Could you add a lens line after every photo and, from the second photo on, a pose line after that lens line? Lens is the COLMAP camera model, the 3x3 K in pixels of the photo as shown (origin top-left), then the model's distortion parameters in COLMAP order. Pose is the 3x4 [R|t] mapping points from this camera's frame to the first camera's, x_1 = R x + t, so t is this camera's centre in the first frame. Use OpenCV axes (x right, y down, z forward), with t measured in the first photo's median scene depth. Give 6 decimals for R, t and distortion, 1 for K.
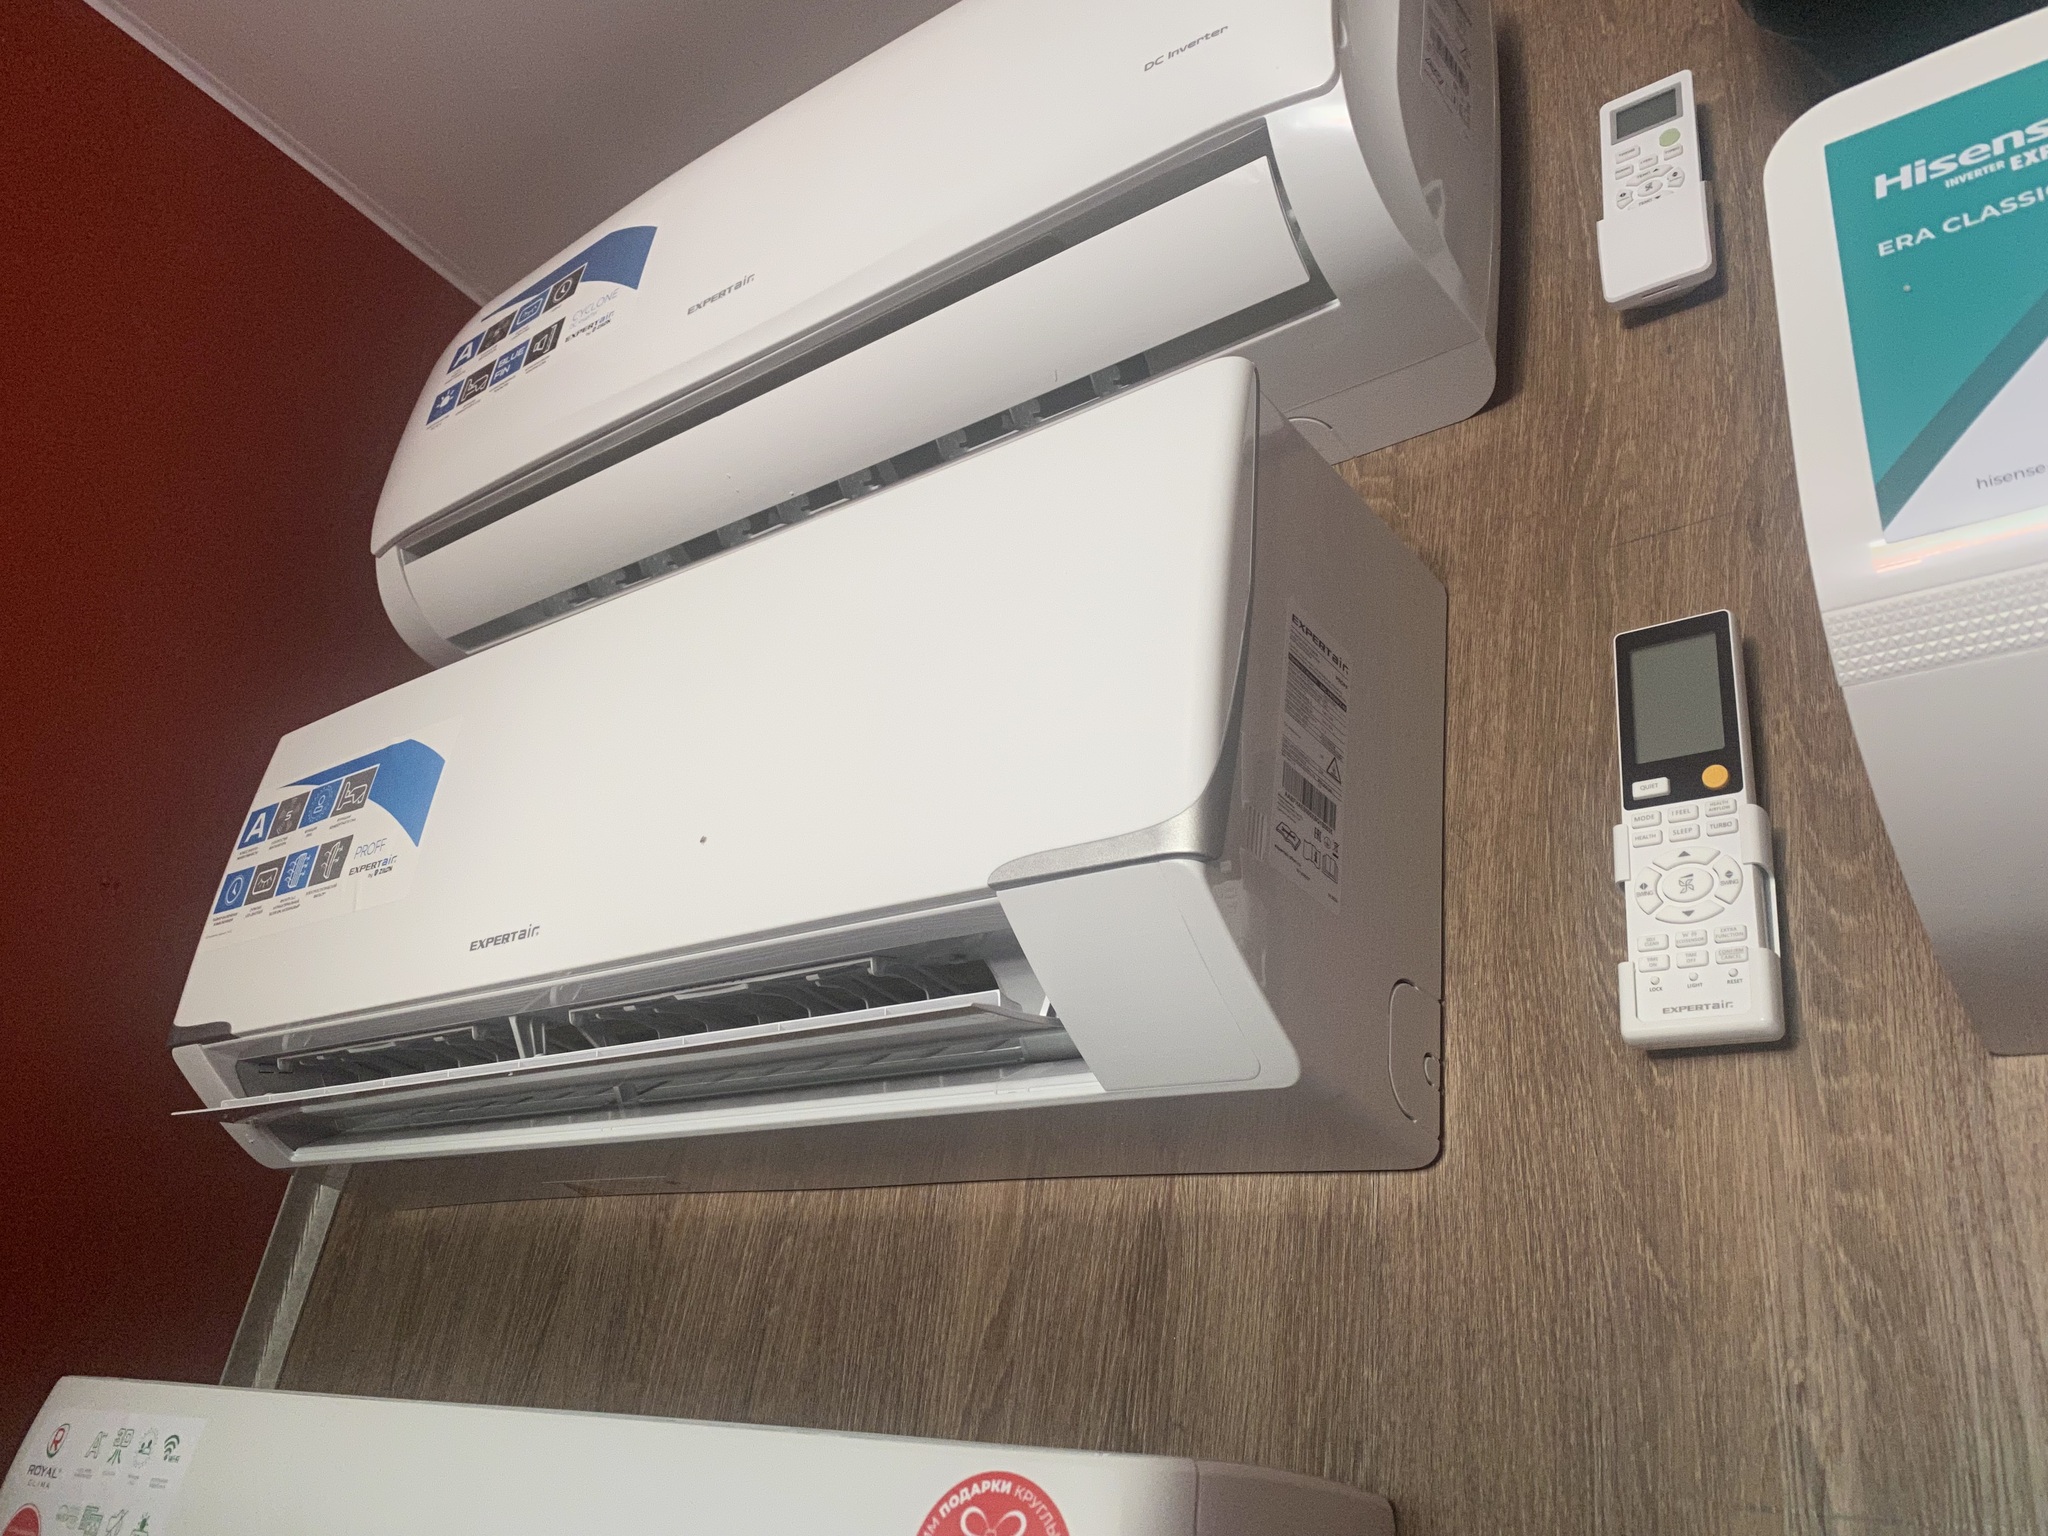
lens RADIAL K [[1564.5, 0, 1020.8], [0, 1564.5, 753.0], [0, 0, 1]] dist [0.016464, -0.015114]
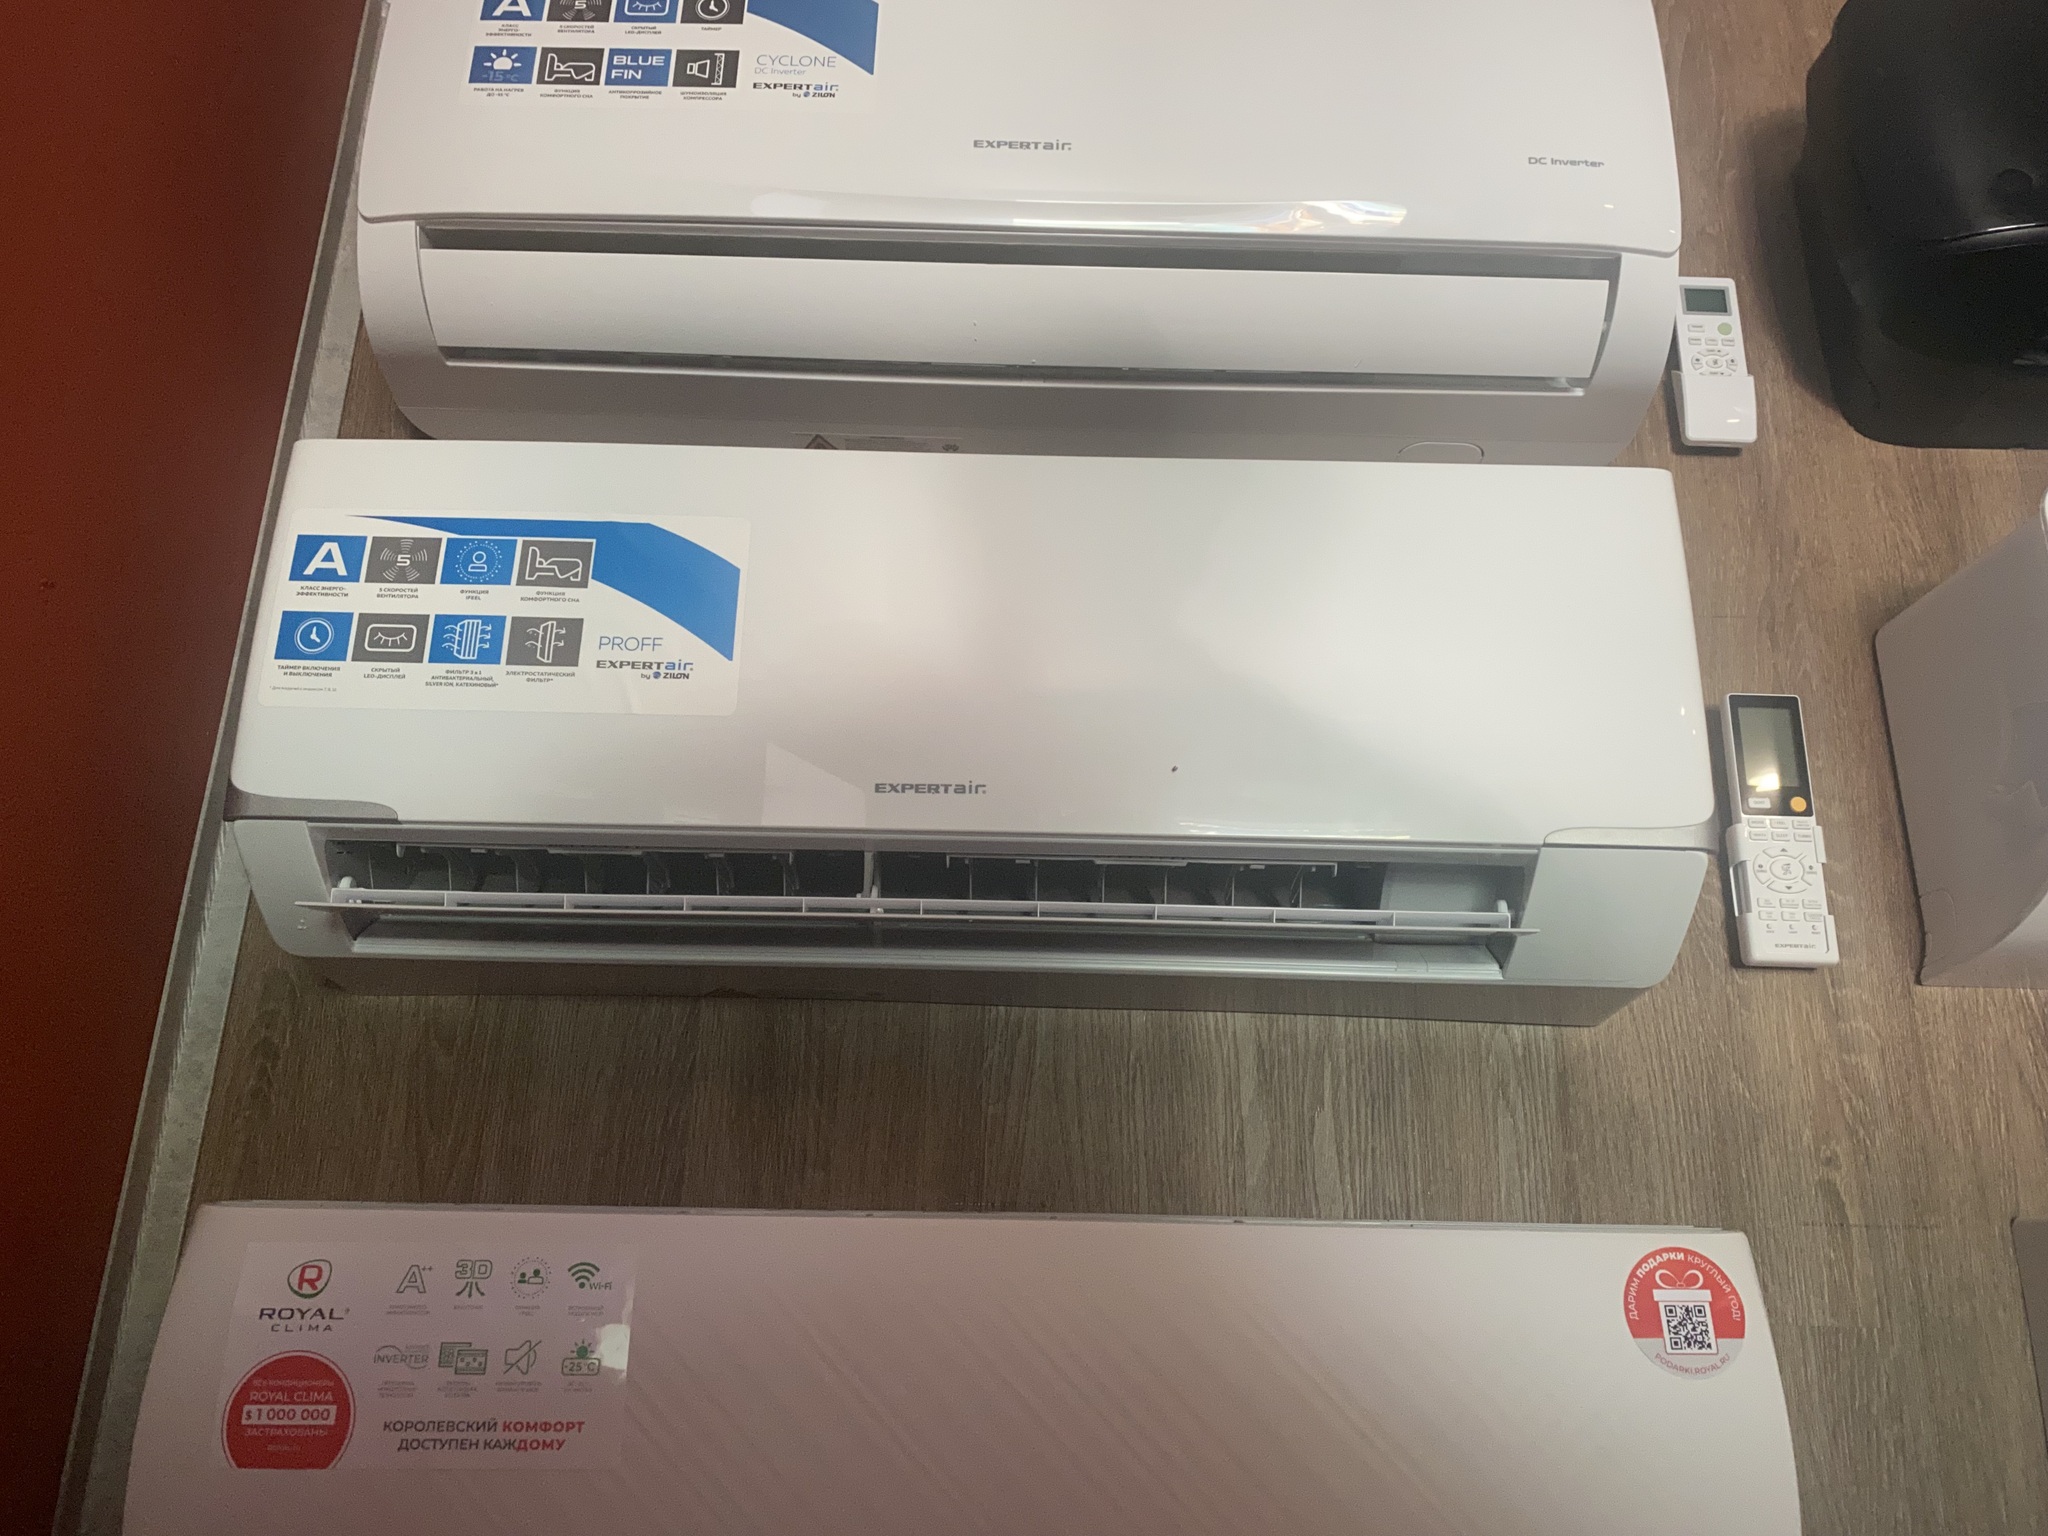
lens RADIAL K [[1564.5, 0, 1022.2], [0, 1564.5, 756.9], [0, 0, 1]] dist [0.016464, -0.015114]
pose [[0.782573, 0.100849, 0.614336, -1.072030], [-0.216767, 0.969184, 0.117028, -0.043251], [-0.583602, -0.224750, 0.780318, 0.180946]]
